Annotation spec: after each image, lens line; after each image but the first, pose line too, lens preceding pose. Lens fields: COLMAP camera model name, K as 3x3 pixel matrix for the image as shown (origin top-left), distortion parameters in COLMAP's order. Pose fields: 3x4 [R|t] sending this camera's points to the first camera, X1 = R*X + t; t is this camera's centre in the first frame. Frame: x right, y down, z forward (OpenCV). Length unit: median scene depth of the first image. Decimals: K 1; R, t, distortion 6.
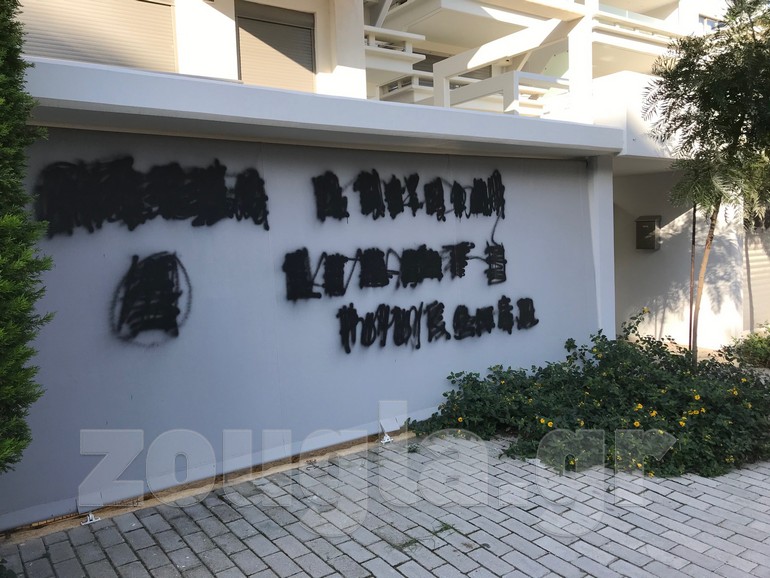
lens RADIAL K [[631.1, 0, 385.0], [0, 631.1, 289.0], [0, 0, 1]] dist [0.099849, -0.166375]
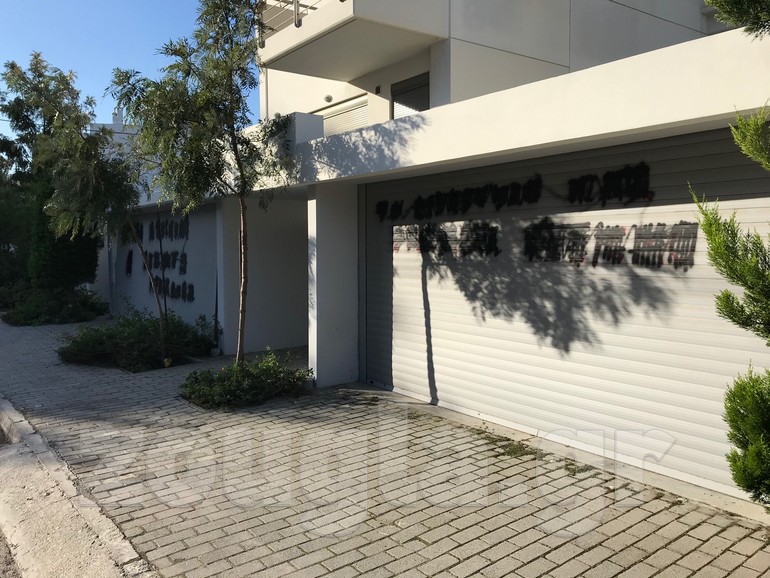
lens RADIAL K [[631.1, 0, 385.0], [0, 631.1, 289.0], [0, 0, 1]] dist [0.099849, -0.166375]
pose [[0.048147, 0.109053, -0.992869, 2.098674], [-0.070752, 0.991897, 0.105516, -0.207738], [0.996331, 0.065167, 0.055472, 1.484703]]
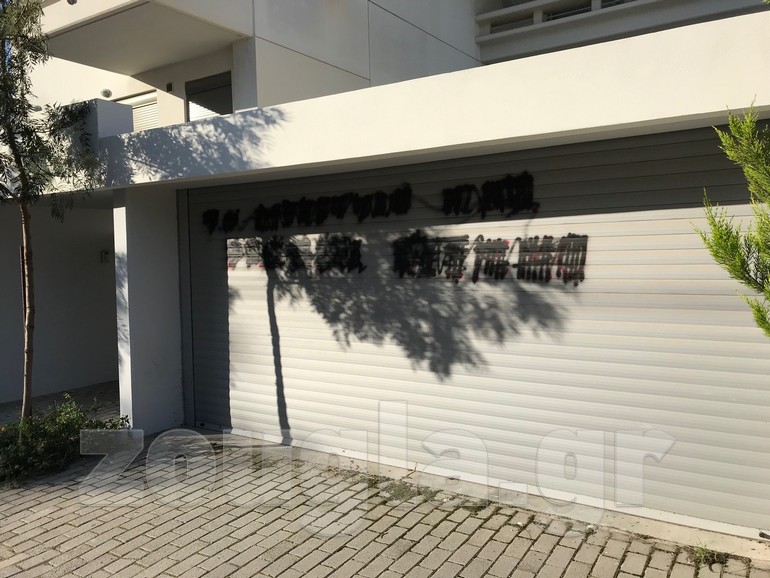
lens RADIAL K [[631.1, 0, 385.0], [0, 631.1, 289.0], [0, 0, 1]] dist [0.099849, -0.166375]
pose [[0.384676, 0.082395, -0.919367, 1.938240], [-0.063547, 0.996009, 0.062675, -0.201209], [0.920862, 0.034314, 0.388377, 1.392744]]
